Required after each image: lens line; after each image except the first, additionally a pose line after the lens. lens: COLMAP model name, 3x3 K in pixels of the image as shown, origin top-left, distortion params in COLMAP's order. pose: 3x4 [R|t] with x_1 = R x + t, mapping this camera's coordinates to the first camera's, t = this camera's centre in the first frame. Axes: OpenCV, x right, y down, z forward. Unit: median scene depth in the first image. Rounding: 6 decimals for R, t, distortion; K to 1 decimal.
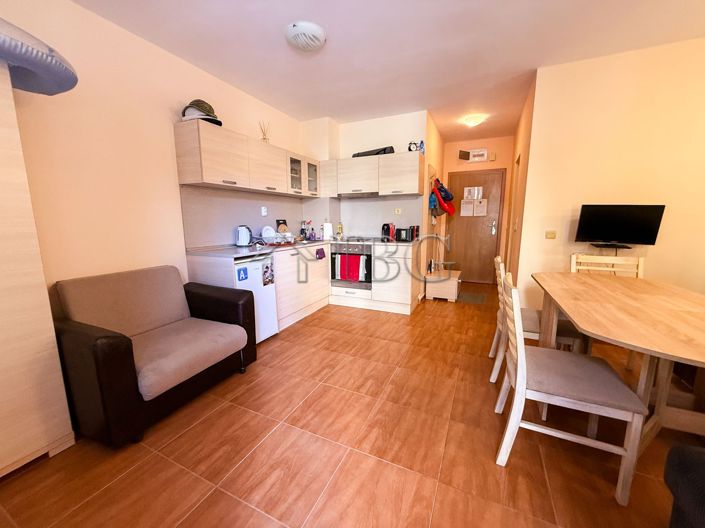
lens RADIAL K [[280.9, 0, 351.0], [0, 280.9, 264.2], [0, 0, 1]] dist [0.001449, -0.000113]
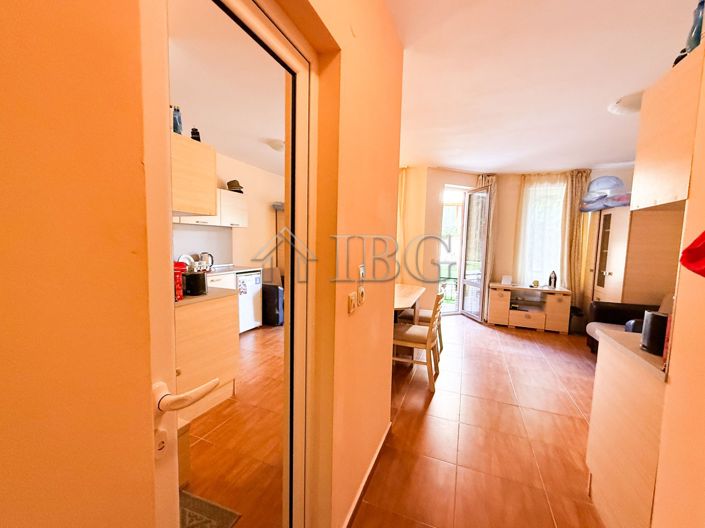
lens RADIAL K [[262.8, 0, 352.5], [0, 262.8, 264.0], [0, 0, 1]] dist [0.001051, 0.000078]
pose [[-0.999450, -0.014949, -0.029614, 1.330565], [-0.021548, 0.971287, 0.236932, -0.565174], [0.025222, 0.237440, -0.971075, 2.922278]]
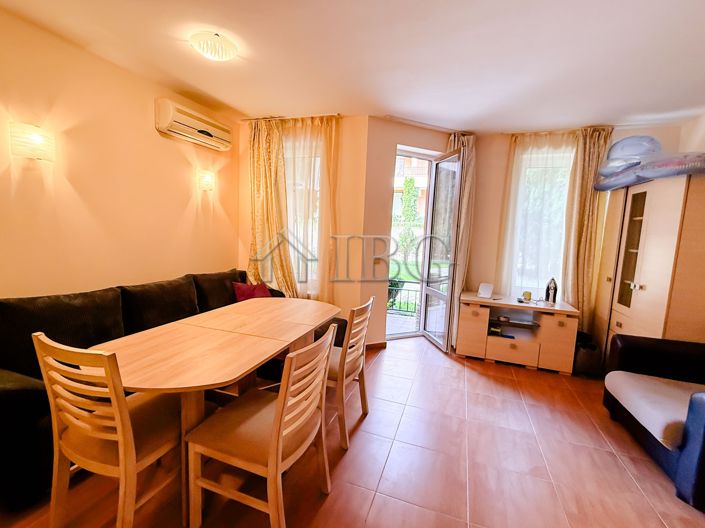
lens RADIAL K [[280.9, 0, 351.0], [0, 280.9, 264.2], [0, 0, 1]] dist [0.001449, -0.000113]
pose [[-0.997216, -0.025304, -0.070143, 0.685485], [-0.042992, 0.963682, 0.263571, -0.441093], [0.060926, 0.265853, -0.962086, 2.086705]]
